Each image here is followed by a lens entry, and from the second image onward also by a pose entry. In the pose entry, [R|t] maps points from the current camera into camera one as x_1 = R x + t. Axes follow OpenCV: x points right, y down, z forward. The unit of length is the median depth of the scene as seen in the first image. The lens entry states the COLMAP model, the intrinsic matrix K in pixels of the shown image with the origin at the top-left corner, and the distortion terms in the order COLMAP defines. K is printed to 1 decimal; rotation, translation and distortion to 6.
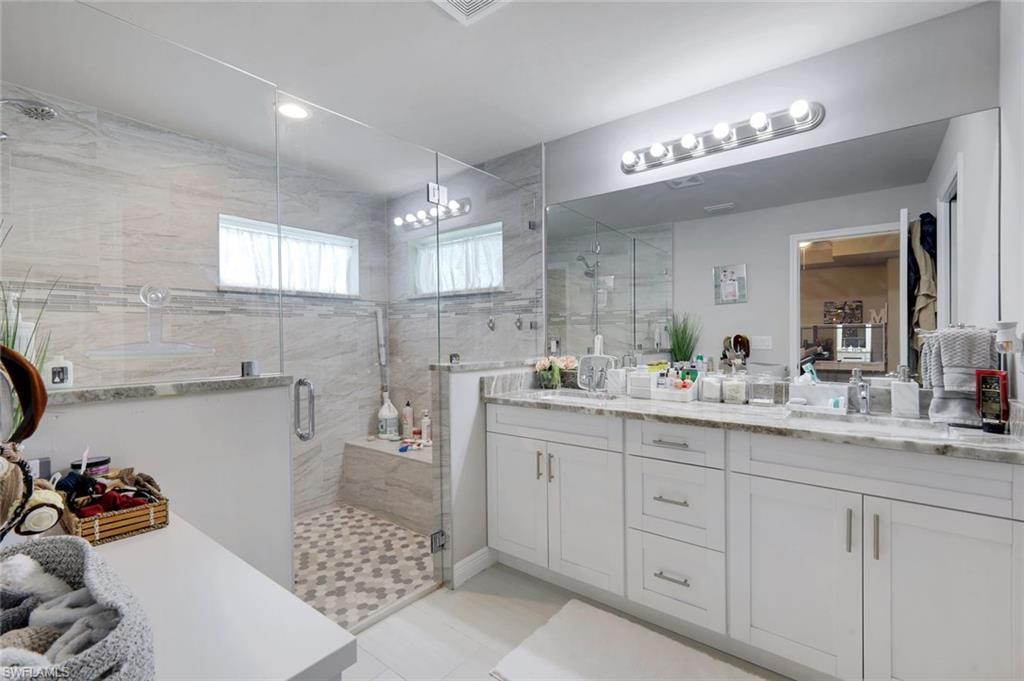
lens RADIAL K [[450.6, 0, 512.0], [0, 450.6, 340.5], [0, 0, 1]] dist [0.004938, -0.000041]
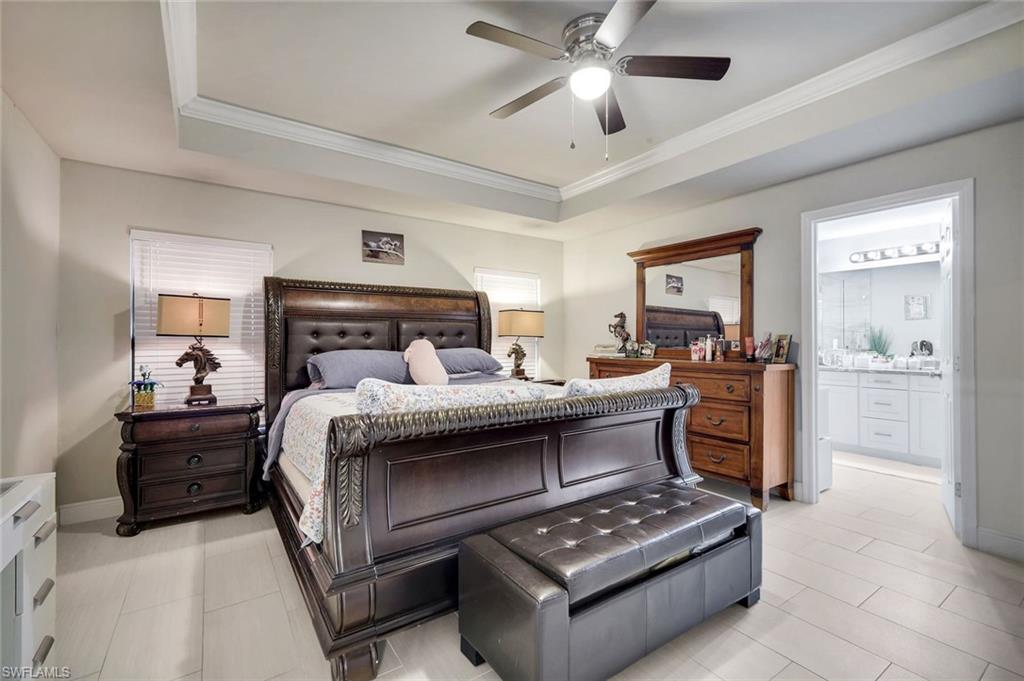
lens RADIAL K [[450.6, 0, 512.0], [0, 450.6, 340.5], [0, 0, 1]] dist [0.004938, -0.000041]
pose [[0.956590, 0.005350, -0.291388, -0.387990], [-0.009263, 0.999884, -0.012054, 0.020344], [0.291290, 0.014230, 0.956529, -0.879981]]
